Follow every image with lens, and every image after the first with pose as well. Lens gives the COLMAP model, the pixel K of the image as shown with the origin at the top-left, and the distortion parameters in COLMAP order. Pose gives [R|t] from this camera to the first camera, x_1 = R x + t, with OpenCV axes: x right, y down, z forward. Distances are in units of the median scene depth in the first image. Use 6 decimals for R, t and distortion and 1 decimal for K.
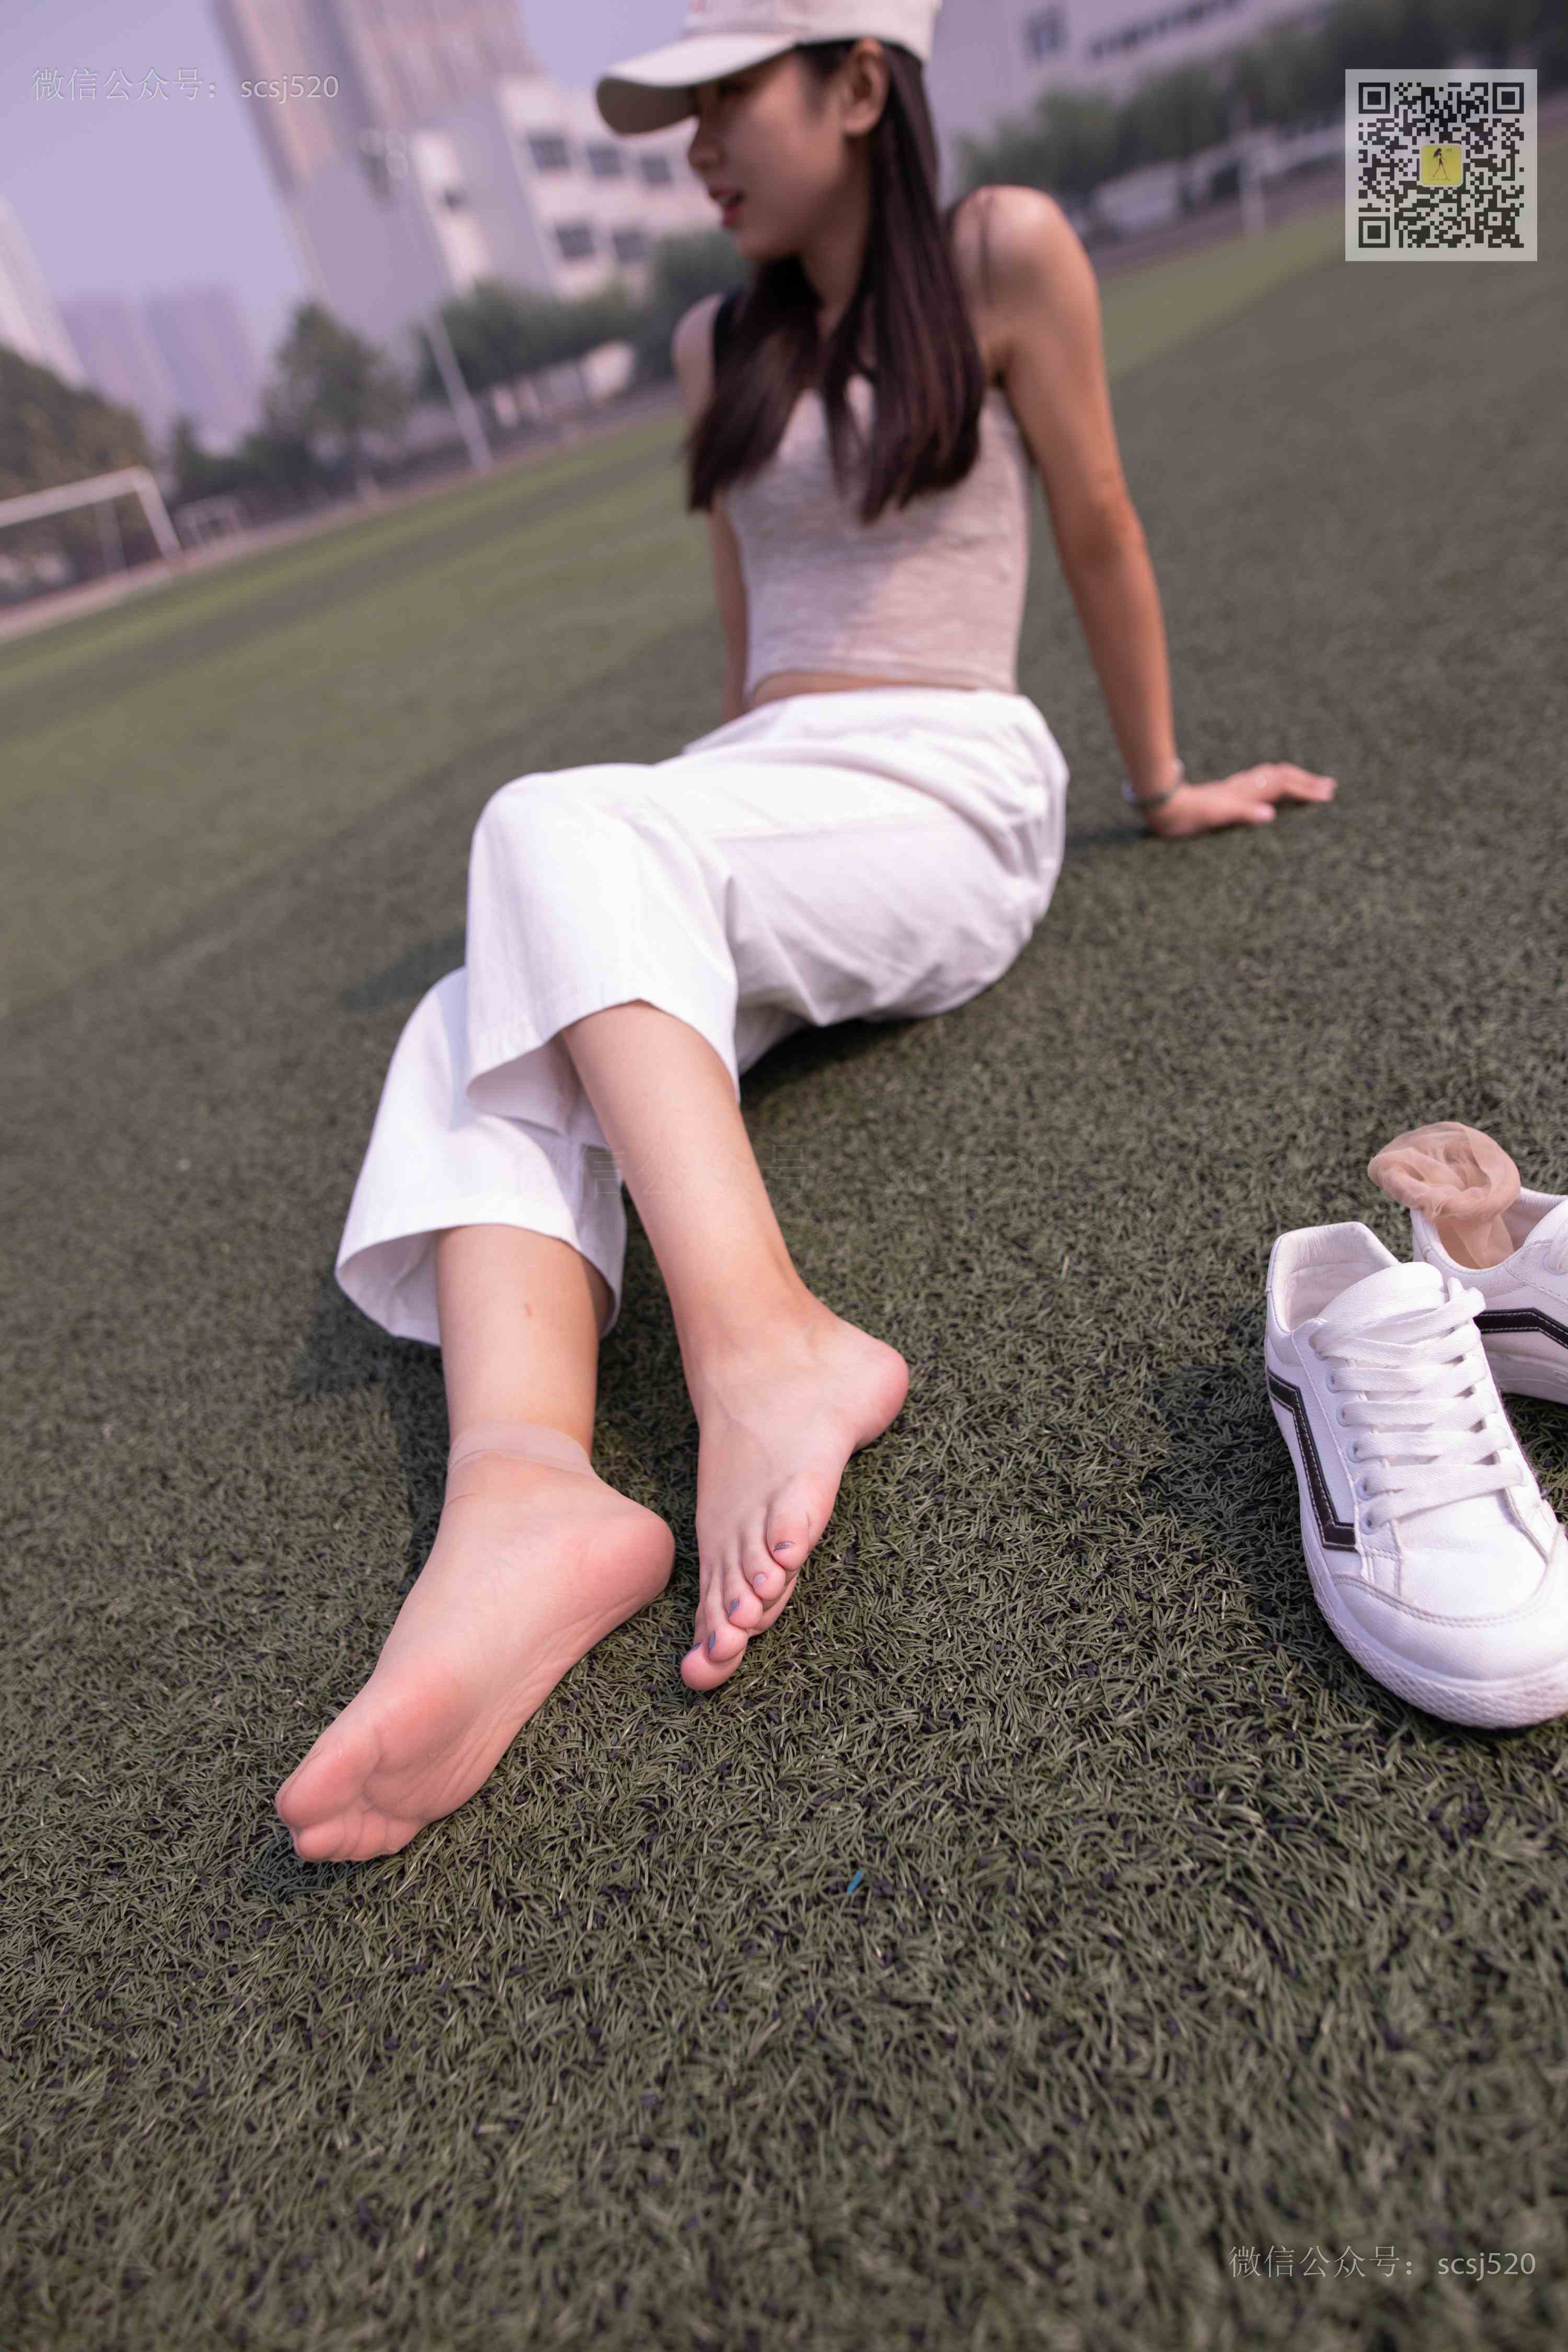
lens RADIAL K [[1633.5, 0, 786.2], [0, 1633.5, 1184.1], [0, 0, 1]] dist [-0.052150, 0.045268]
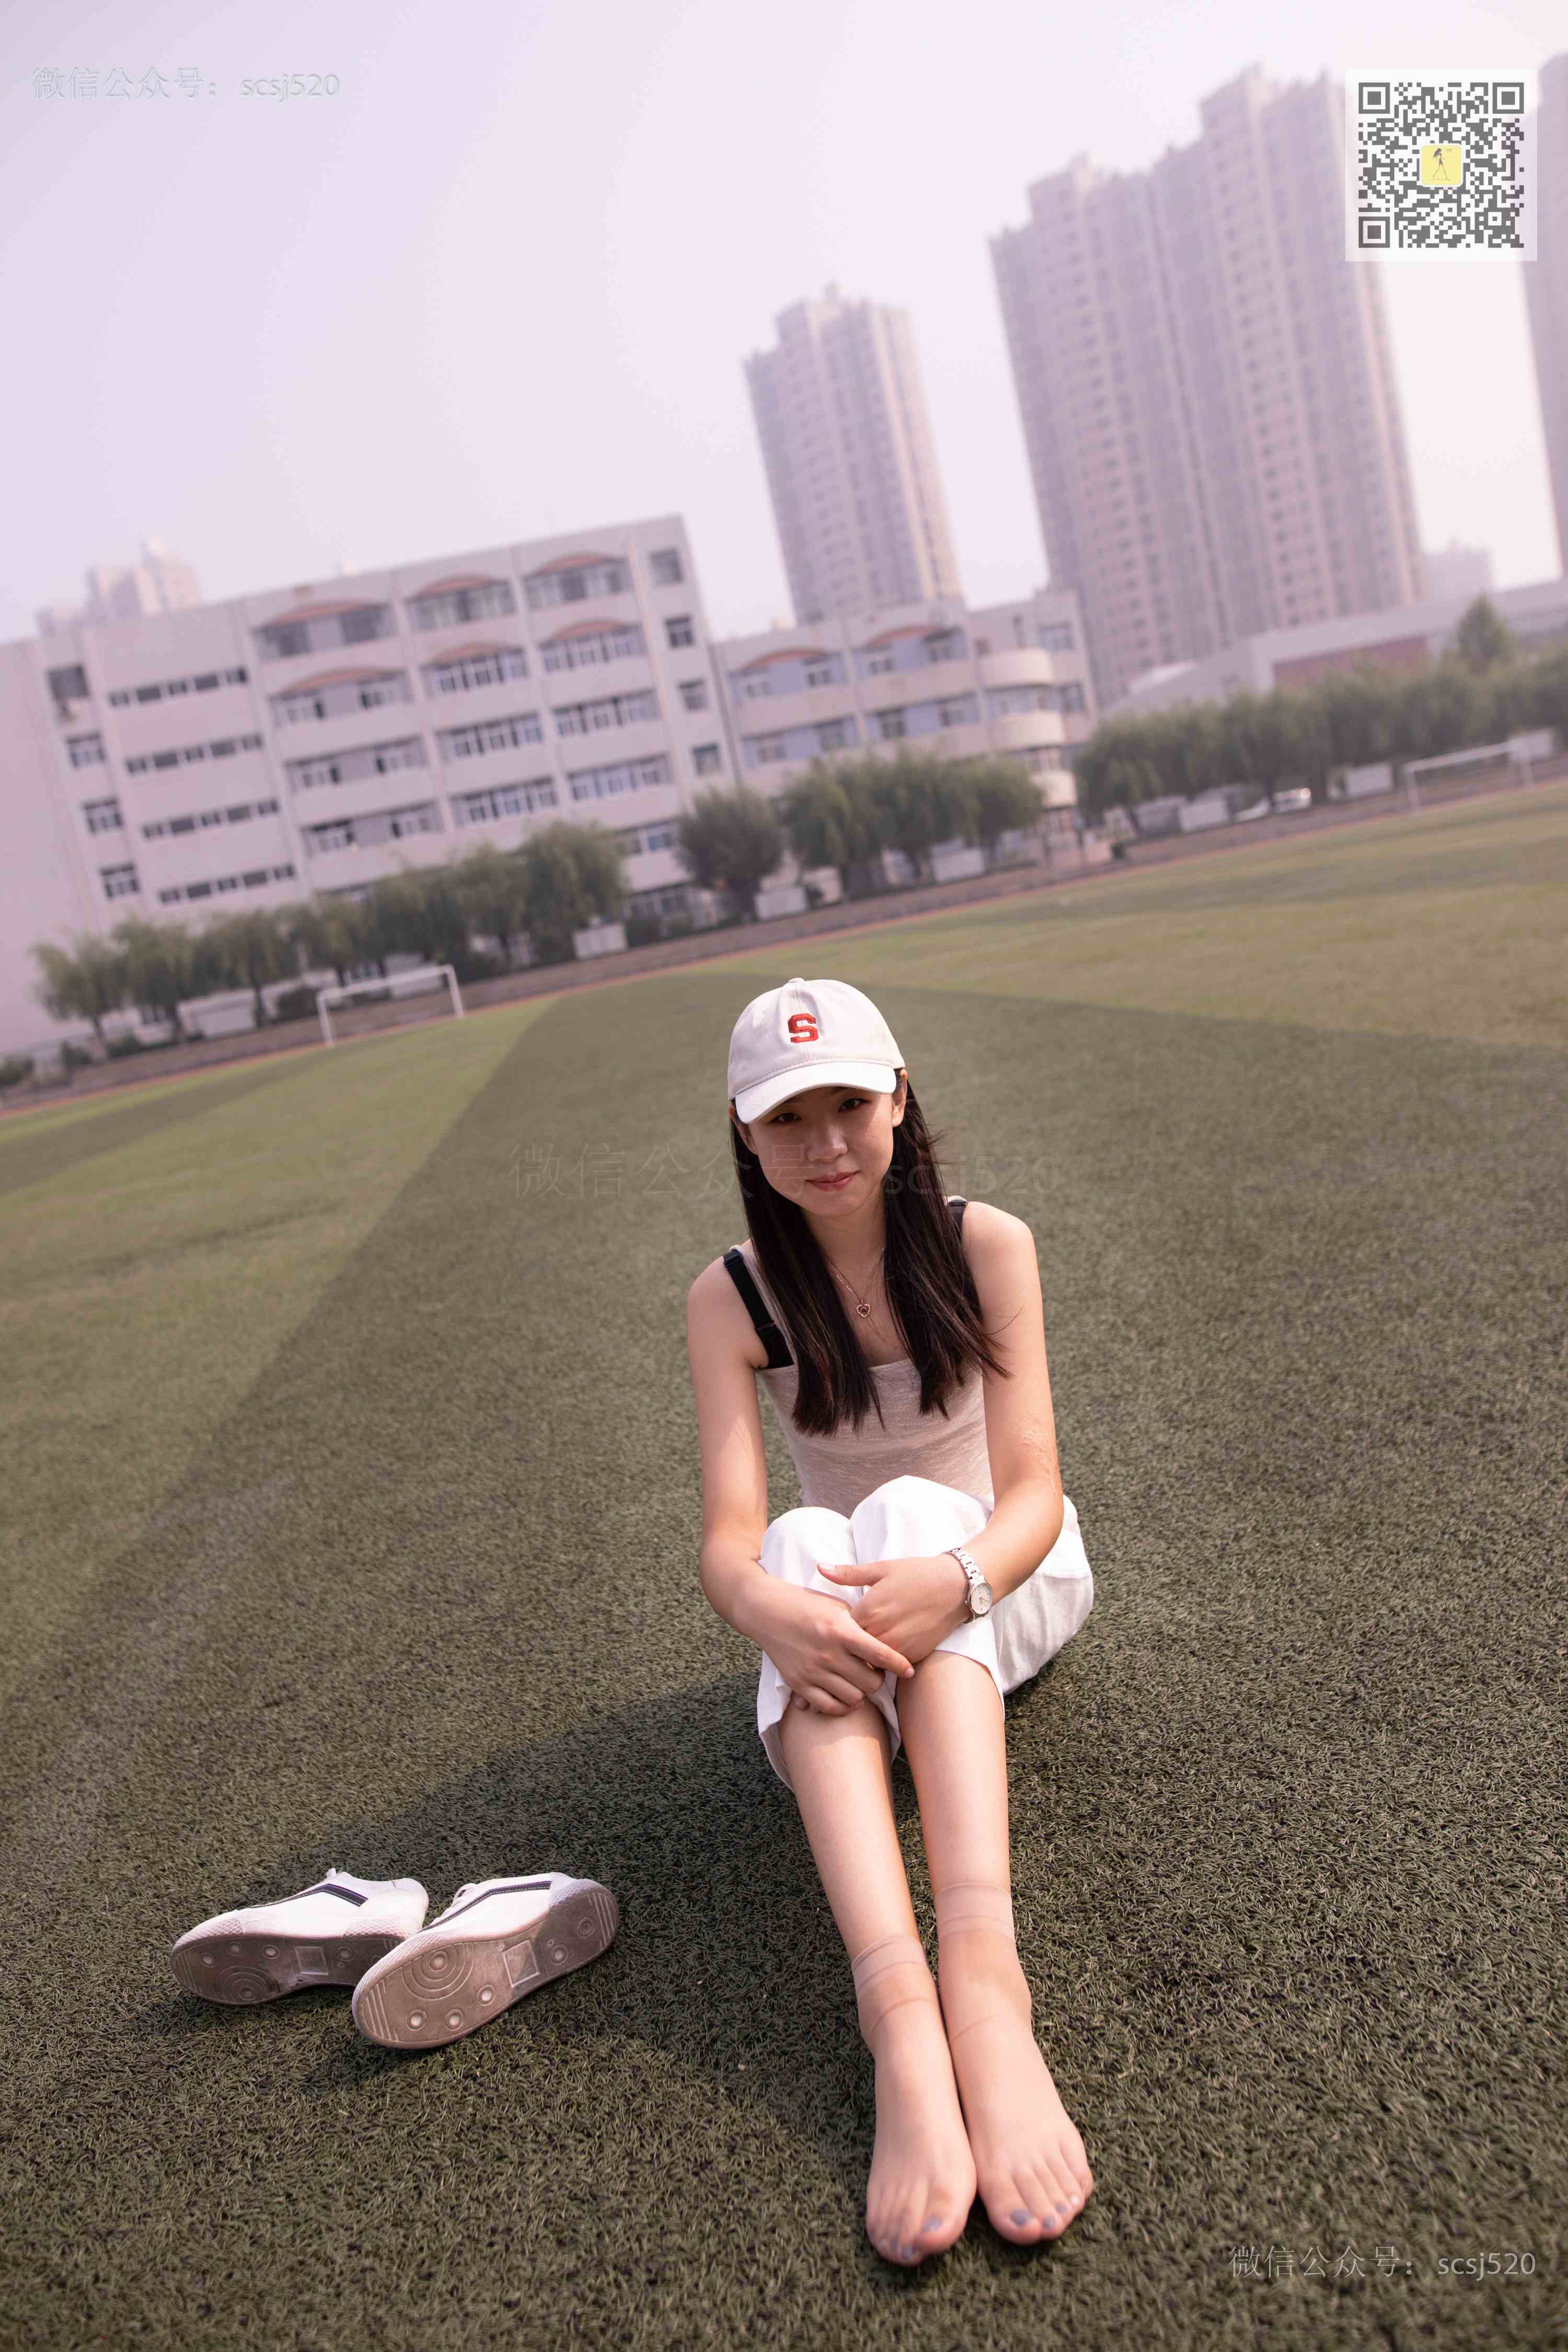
lens RADIAL K [[1633.5, 0, 786.2], [0, 1633.5, 1184.1], [0, 0, 1]] dist [-0.052150, 0.045268]
pose [[0.856690, 0.019355, 0.515468, -1.271715], [0.205139, 0.904092, -0.374881, -0.112639], [-0.473287, 0.426900, 0.770556, -0.035135]]
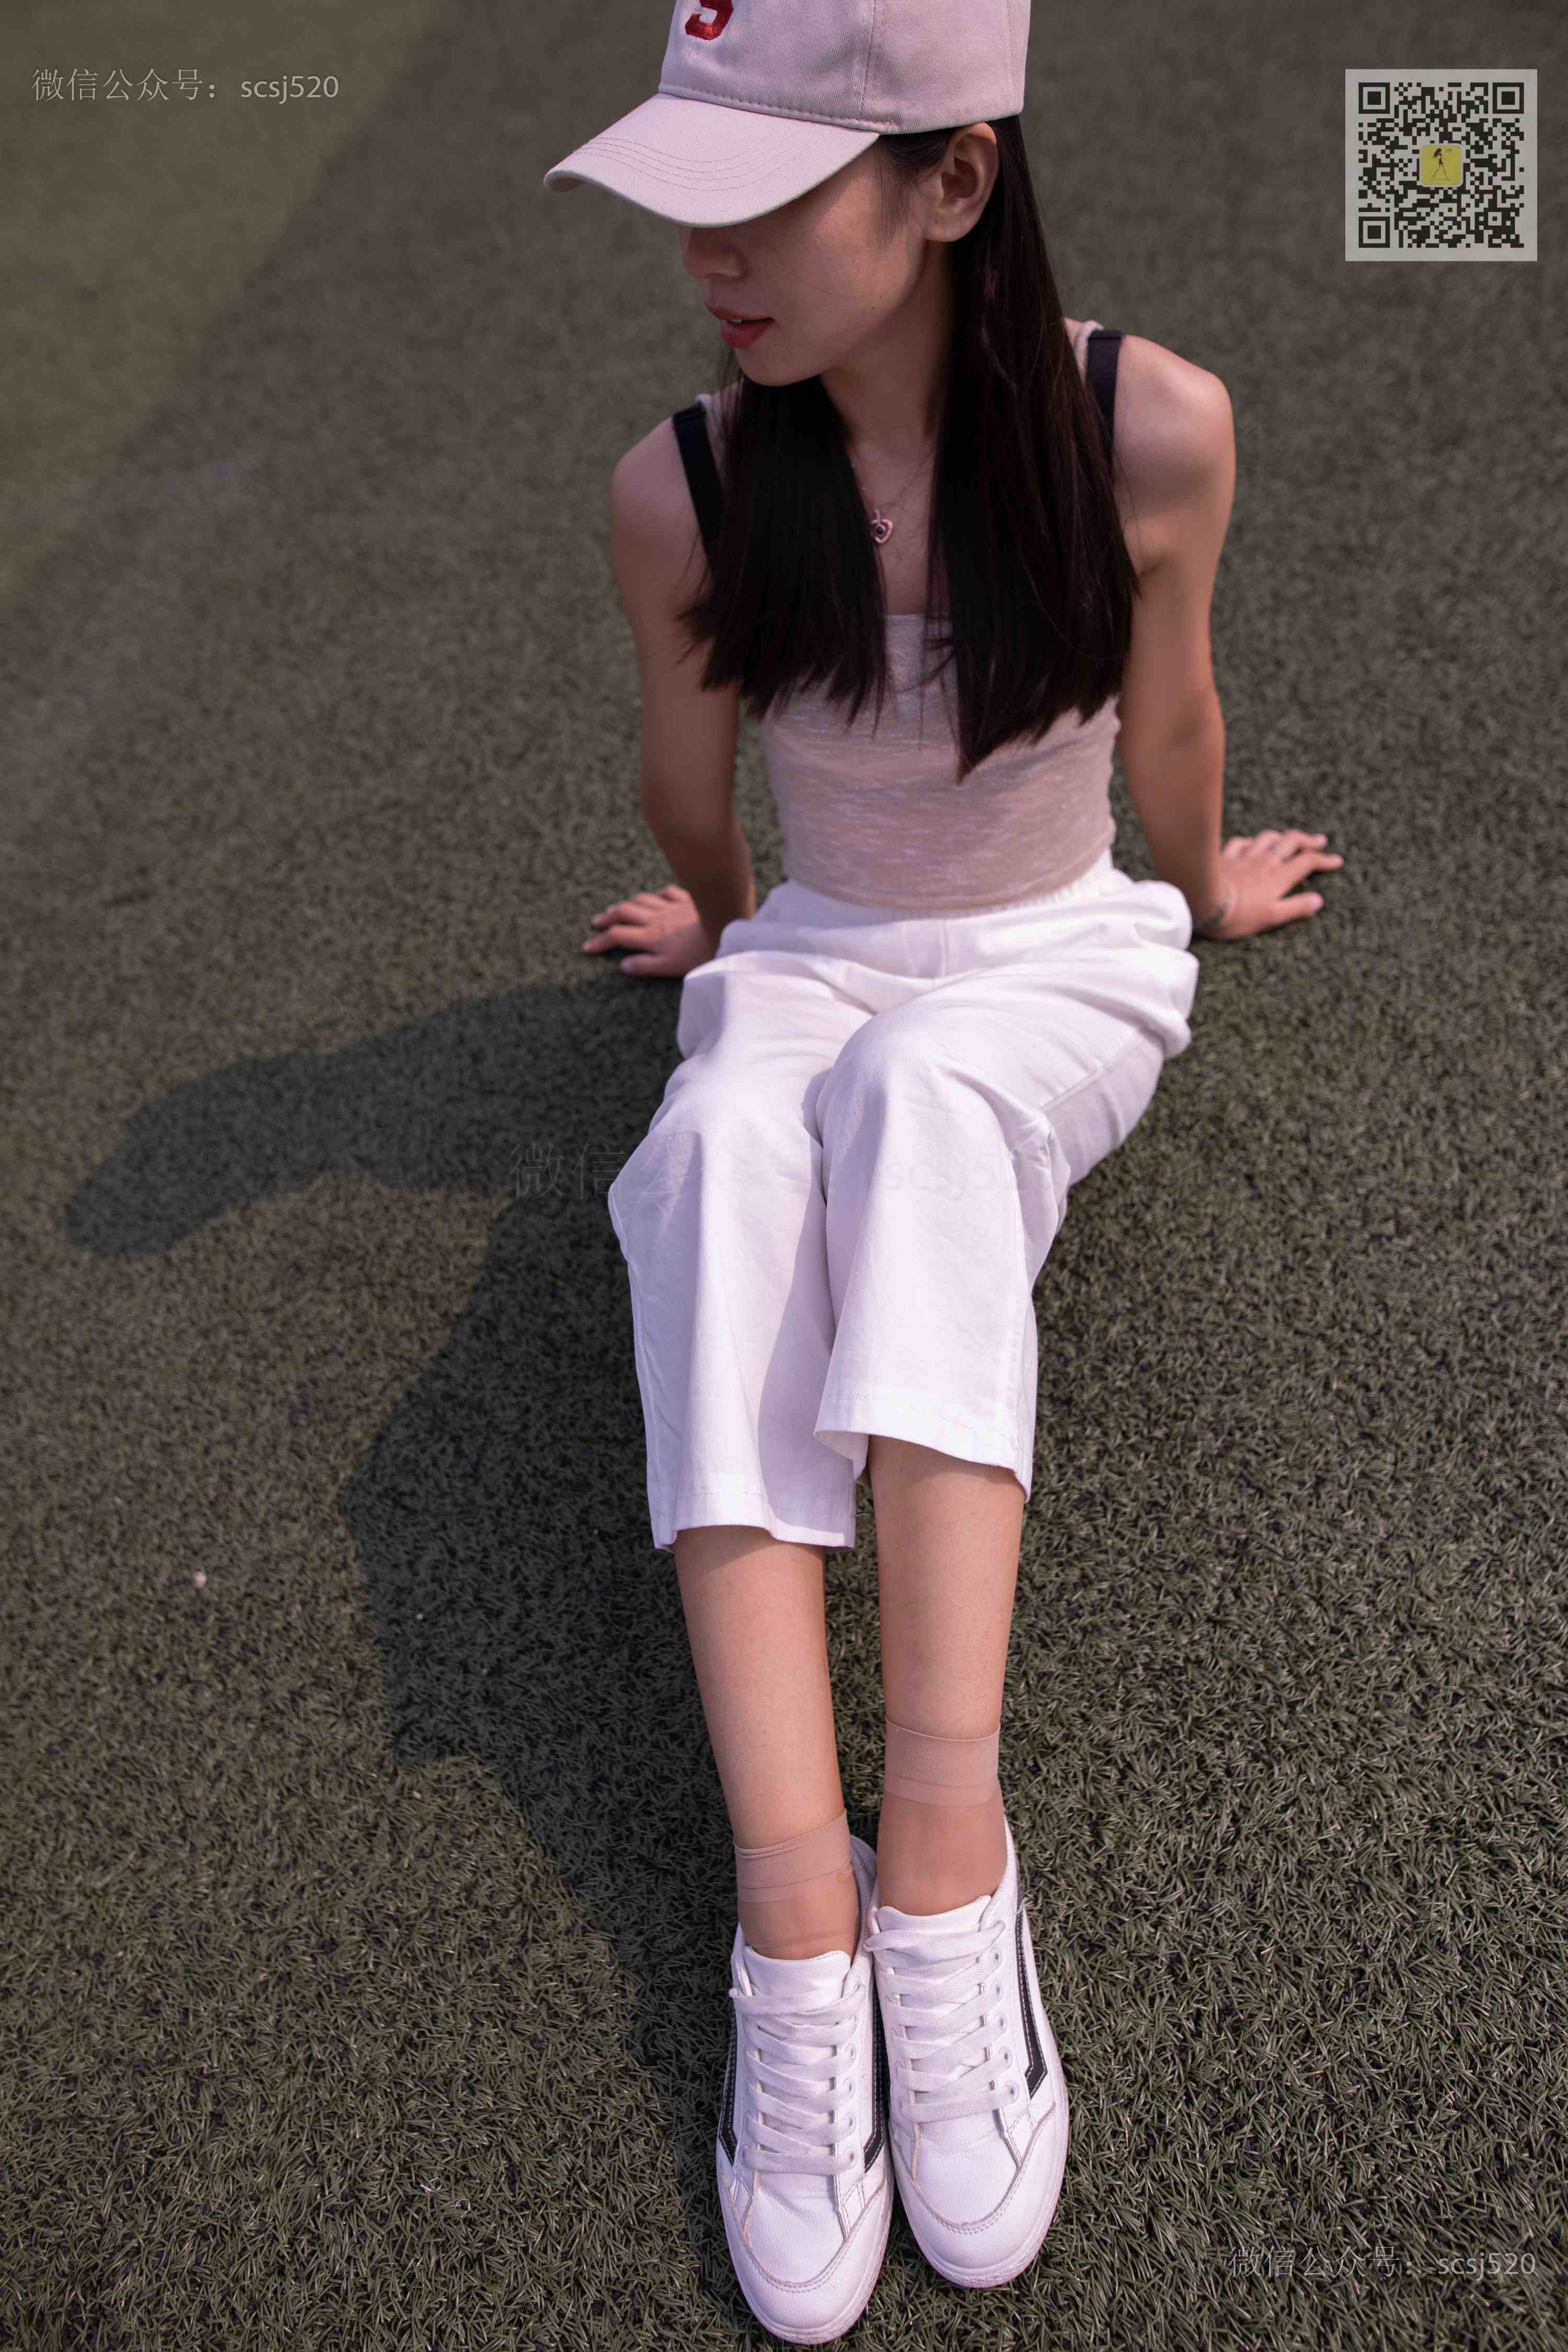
lens RADIAL K [[1635.2, 0, 784.0], [0, 1635.2, 1176.0], [0, 0, 1]] dist [-0.054729, 0.047340]
pose [[0.933985, -0.176003, 0.310958, -0.554528], [0.078594, 0.950150, 0.301726, -0.711773], [-0.348561, -0.257368, 0.901258, 0.444083]]
